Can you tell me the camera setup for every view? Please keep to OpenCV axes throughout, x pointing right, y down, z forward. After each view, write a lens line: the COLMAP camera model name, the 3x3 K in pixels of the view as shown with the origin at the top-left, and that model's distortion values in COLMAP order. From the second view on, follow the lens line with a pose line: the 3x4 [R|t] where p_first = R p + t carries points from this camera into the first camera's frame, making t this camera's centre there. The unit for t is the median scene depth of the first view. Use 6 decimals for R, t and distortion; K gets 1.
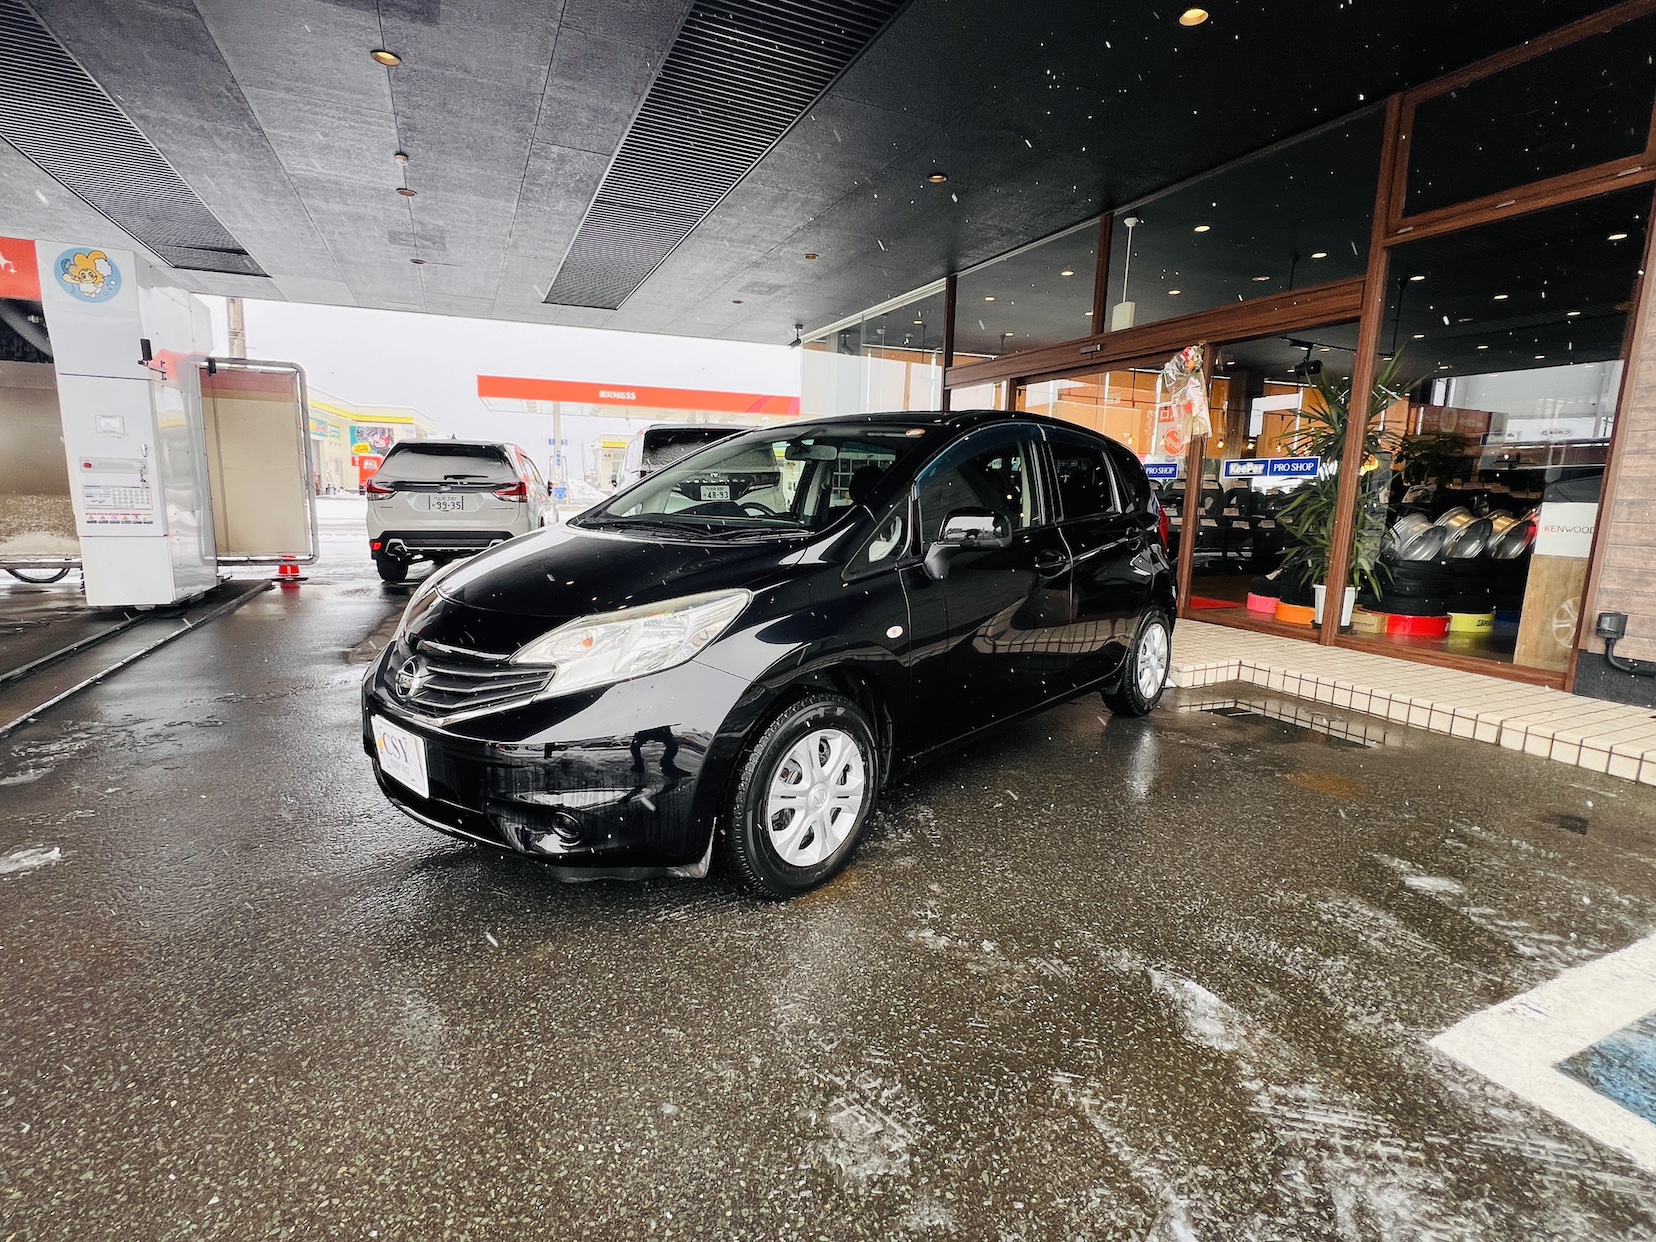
lens RADIAL K [[801.8, 0, 828.0], [0, 801.8, 621.0], [0, 0, 1]] dist [-0.001123, 0.000456]
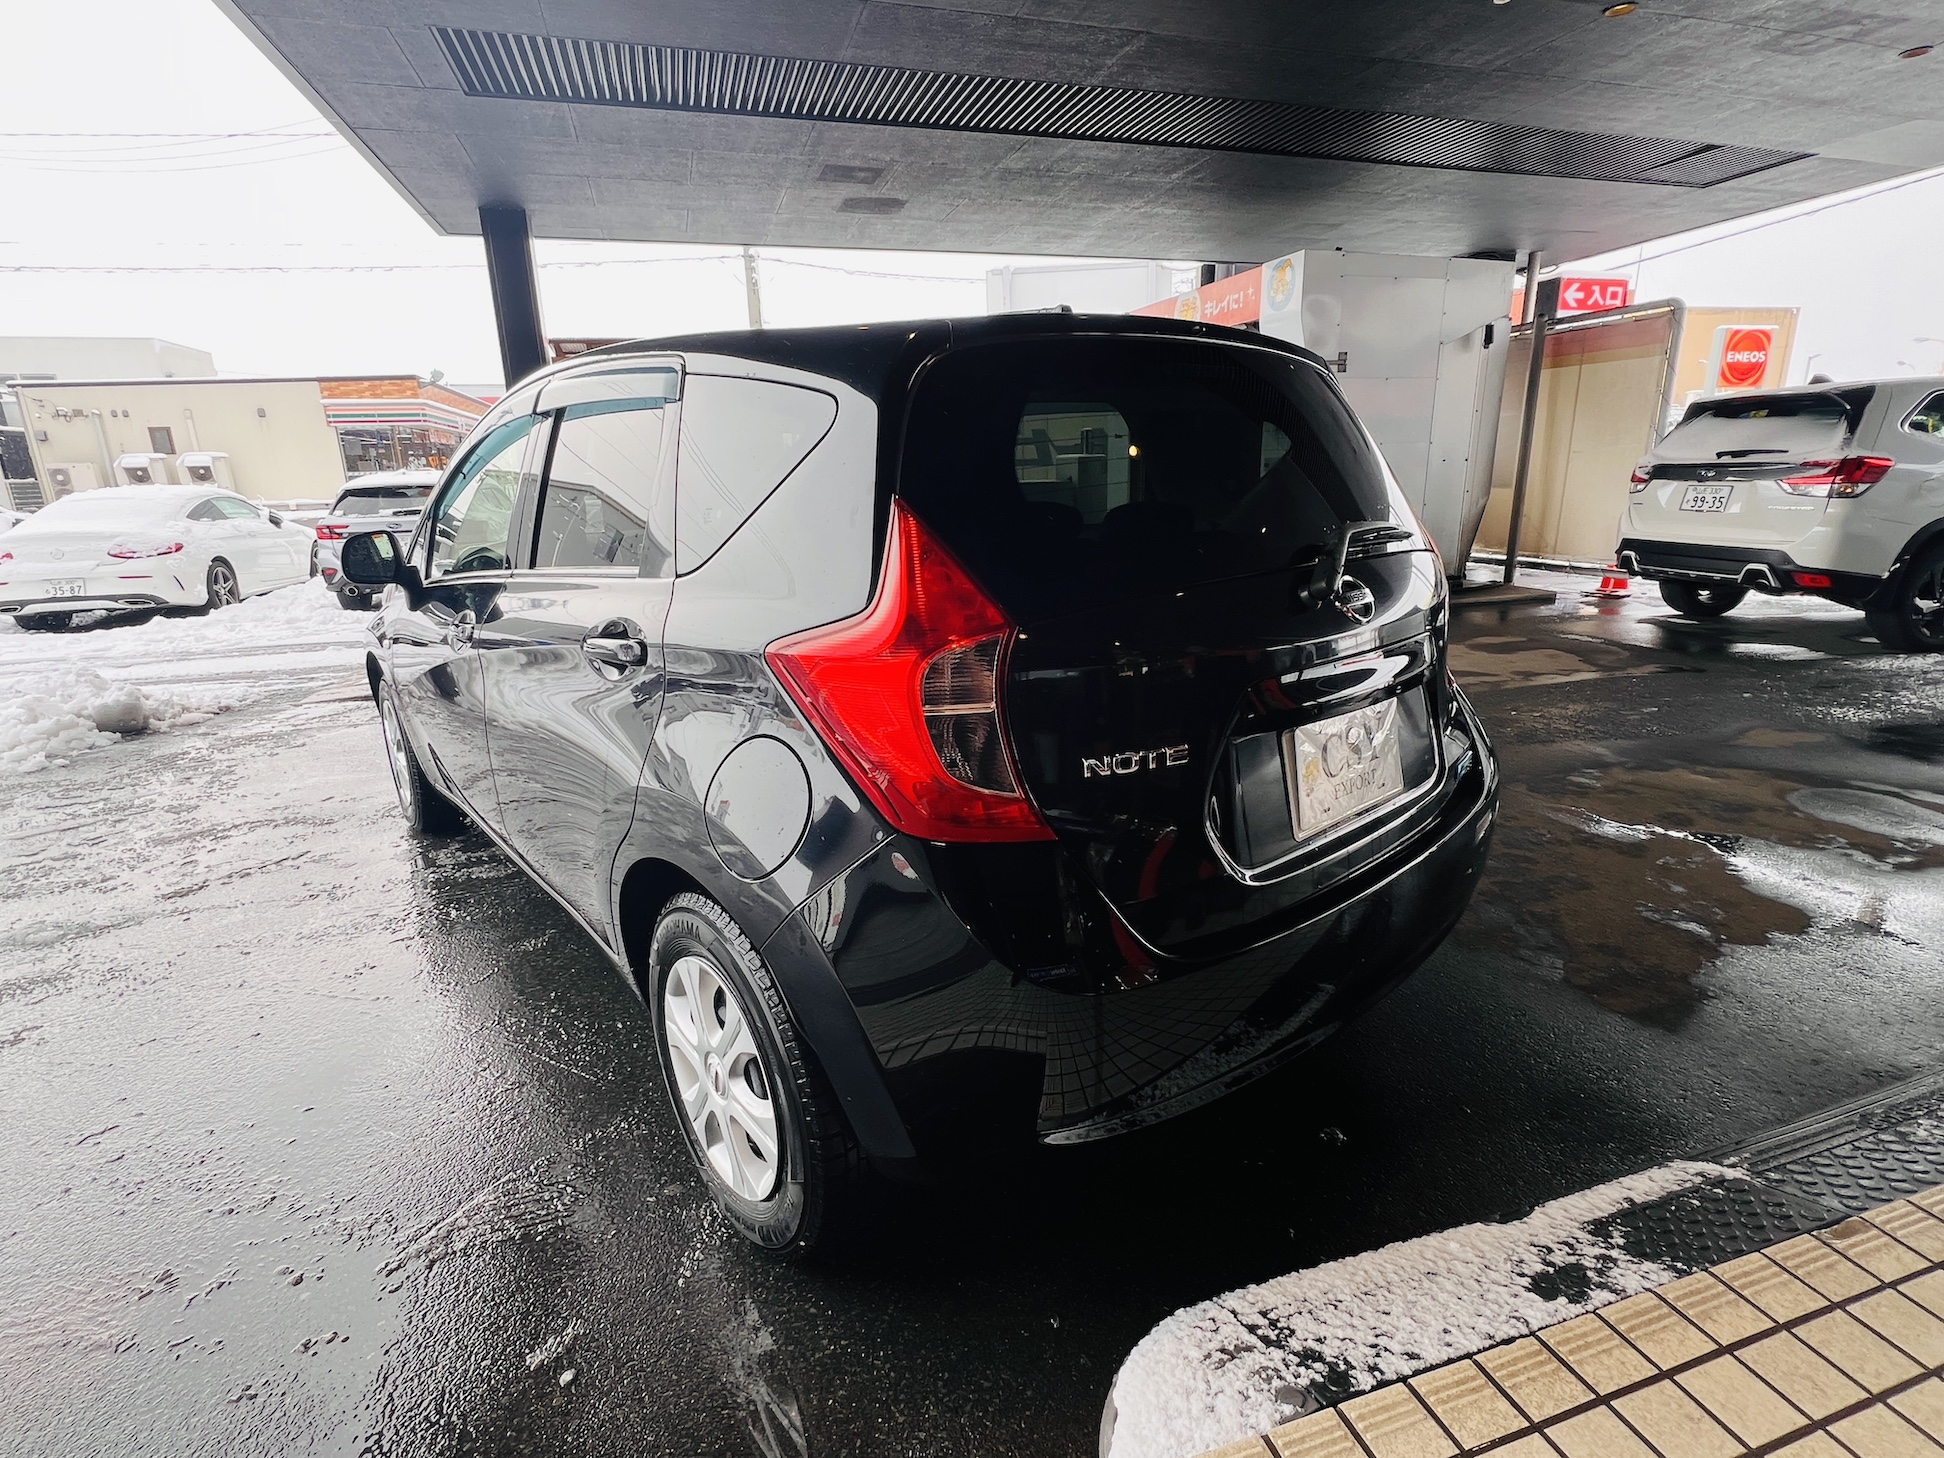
lens RADIAL K [[941.3, 0, 972.0], [0, 941.3, 729.0], [0, 0, 1]] dist [-0.001123, 0.000456]
pose [[-0.136451, 0.245362, -0.959780, 0.352584], [-0.135465, 0.955120, 0.263430, -0.094780], [0.981341, 0.165962, -0.097089, 0.563294]]
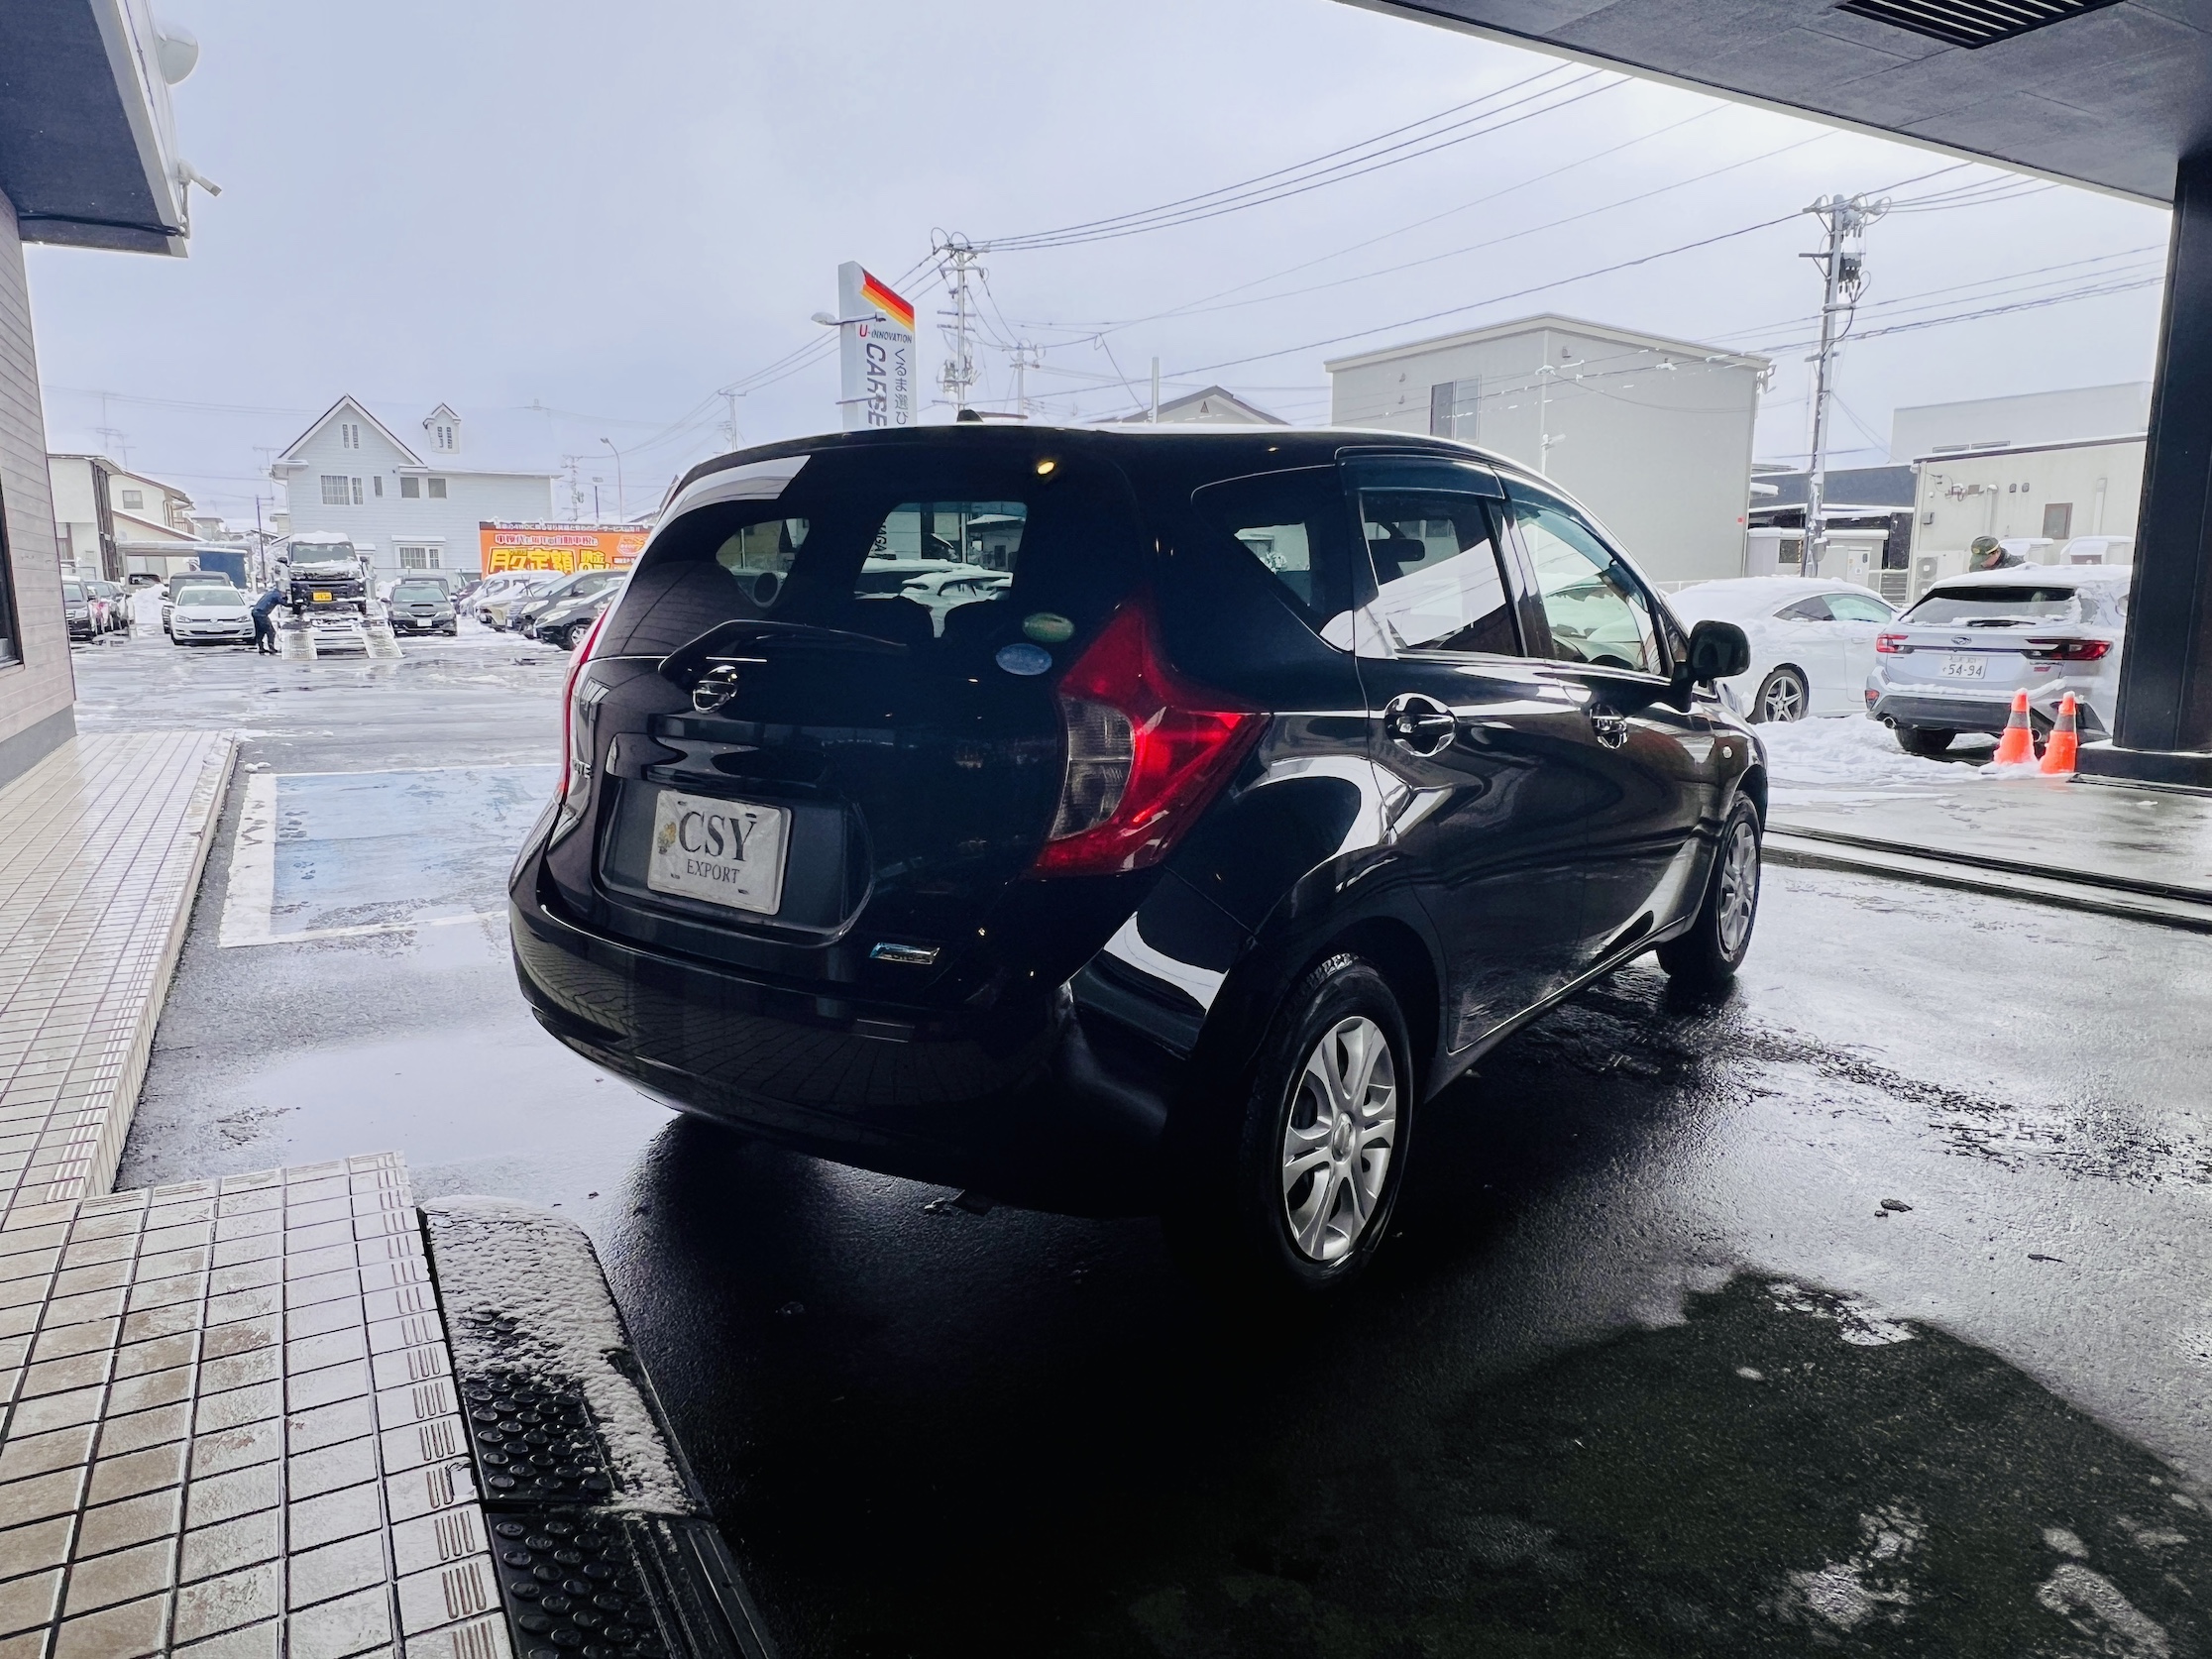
lens RADIAL K [[1438.2, 0, 1106.0], [0, 1438.2, 829.5], [0, 0, 1]] dist [-0.001979, 0.000703]
pose [[-0.997041, -0.011670, -0.075983, 0.122781], [-0.035374, 0.947198, 0.318691, -0.144894], [0.068252, 0.320436, -0.944808, 0.877557]]
